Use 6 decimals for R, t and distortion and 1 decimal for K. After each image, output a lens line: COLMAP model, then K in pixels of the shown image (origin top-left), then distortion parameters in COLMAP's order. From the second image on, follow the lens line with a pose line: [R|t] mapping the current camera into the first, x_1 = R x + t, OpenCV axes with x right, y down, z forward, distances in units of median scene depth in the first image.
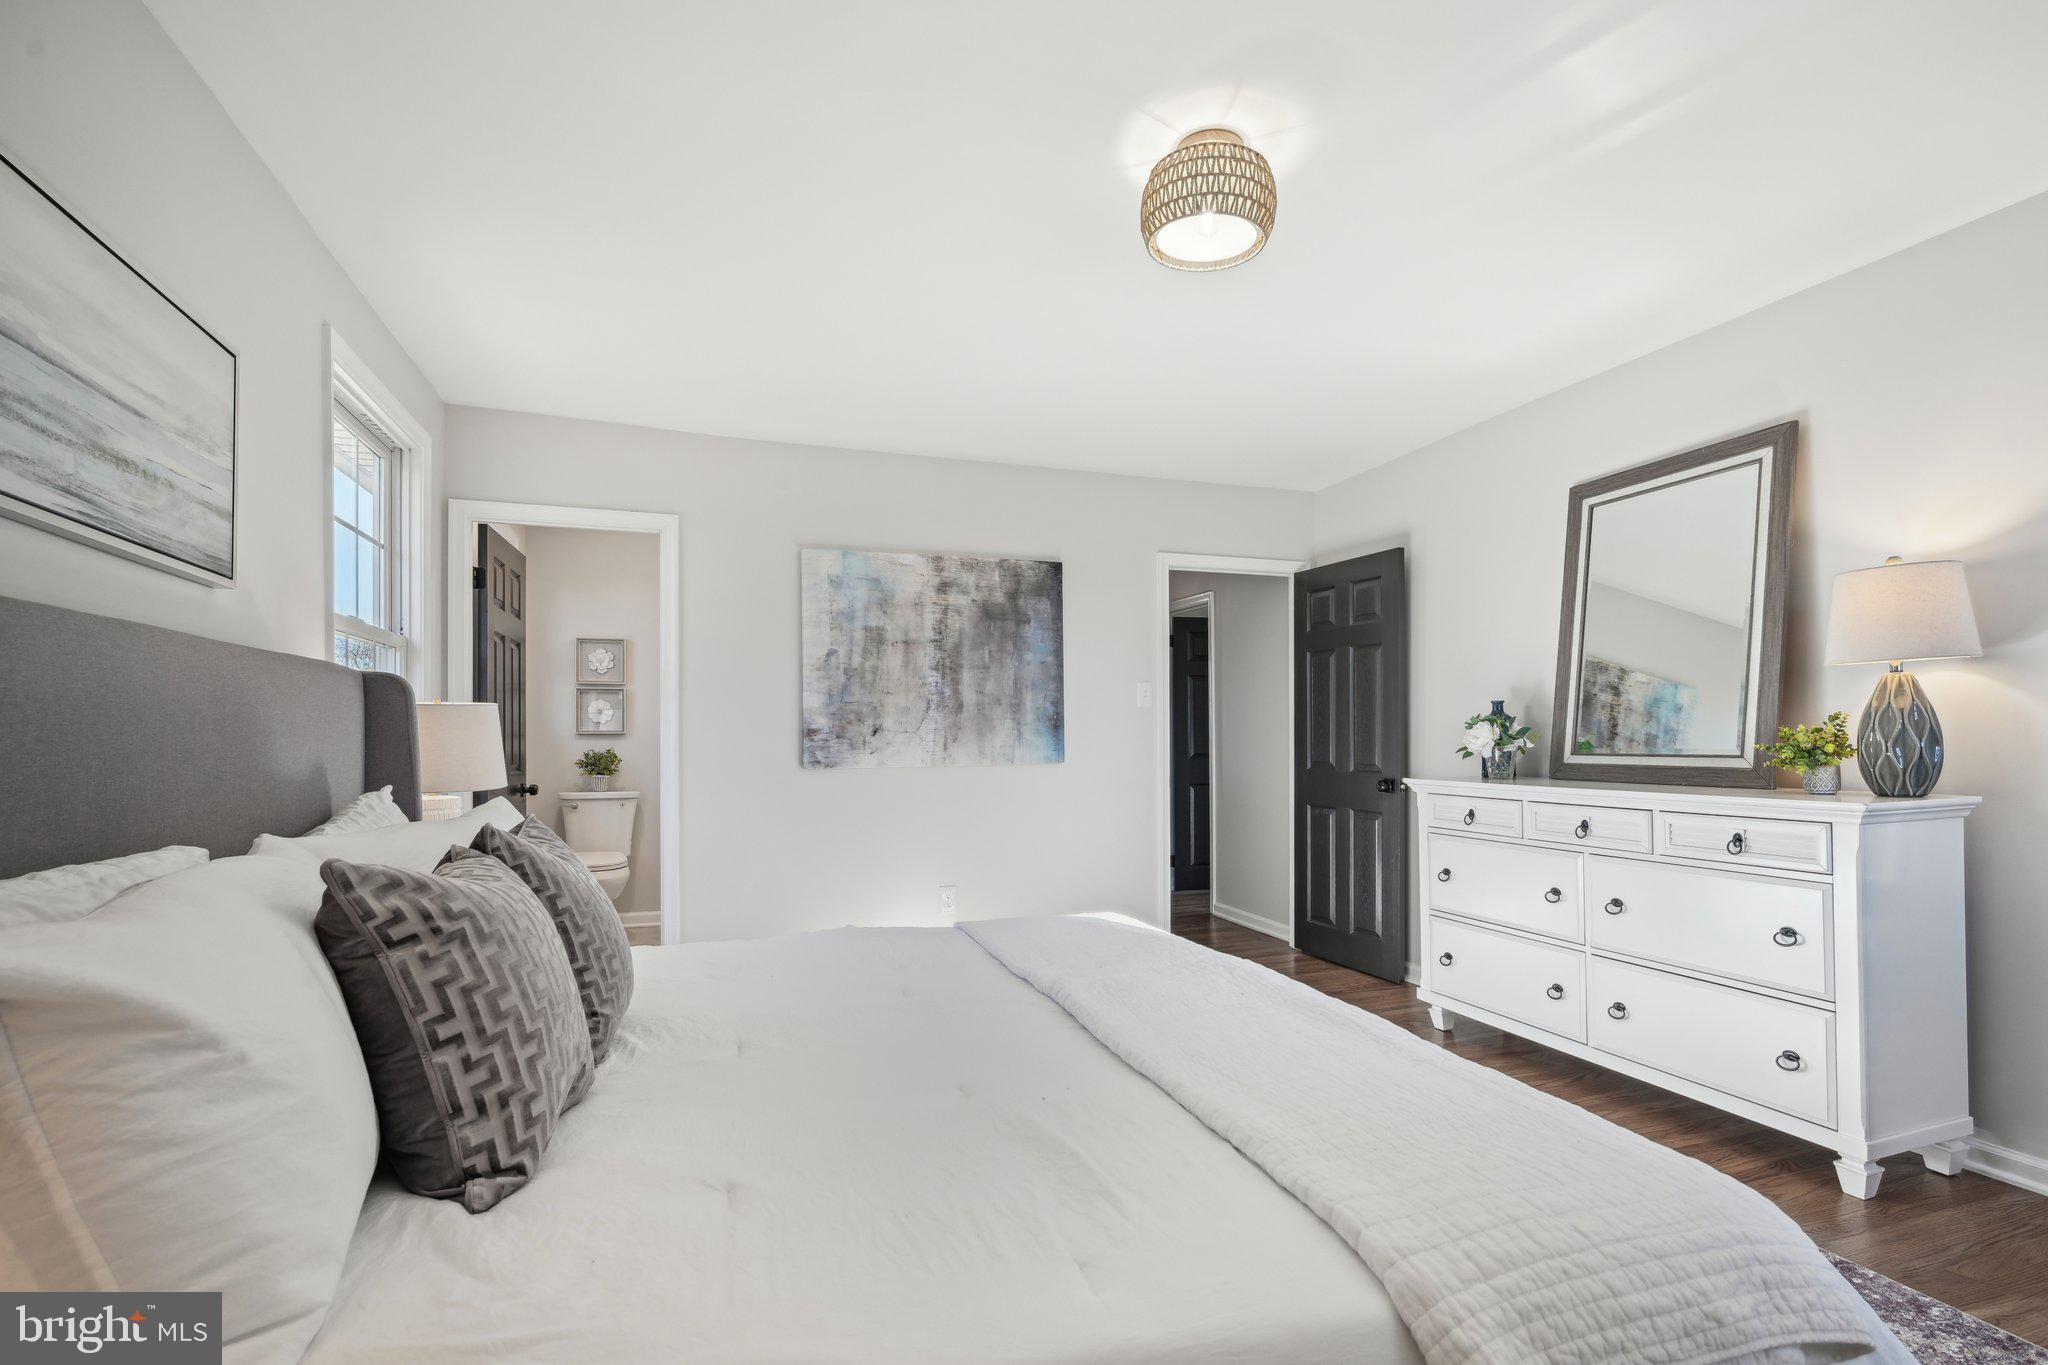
lens RADIAL K [[934.6, 0, 1027.1], [0, 934.6, 716.2], [0, 0, 1]] dist [0.000709, 0.000100]
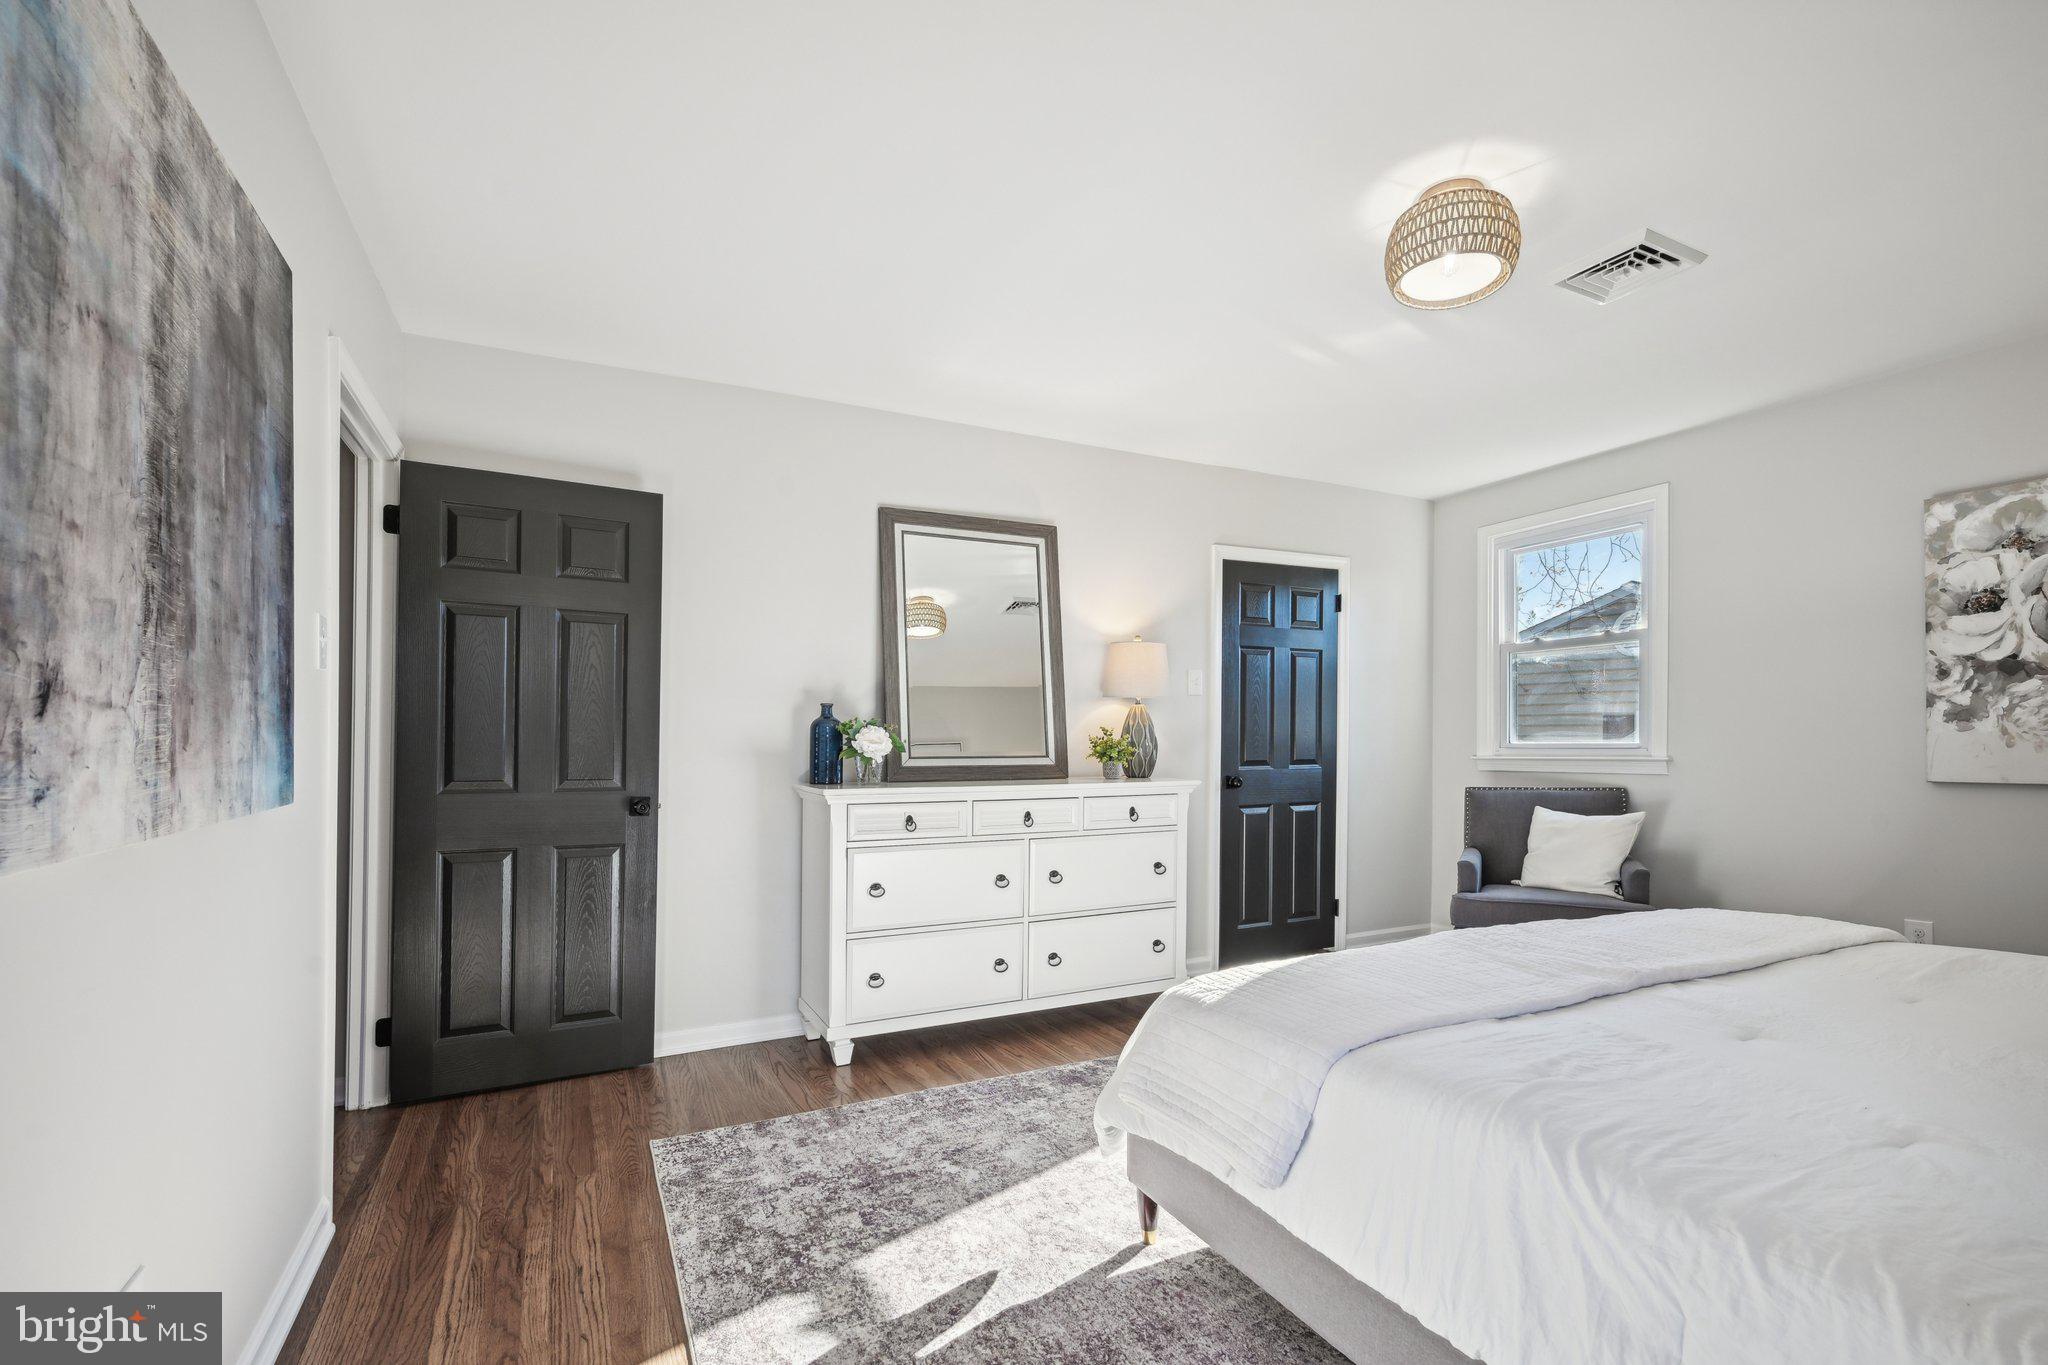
lens RADIAL K [[927.7, 0, 1026.8], [0, 927.7, 743.7], [0, 0, 1]] dist [0.000002, -0.000124]
pose [[-0.135284, 0.003517, 0.990801, -0.613696], [-0.021248, 0.999753, -0.006450, 0.034318], [-0.990579, -0.021925, -0.135176, 1.239306]]
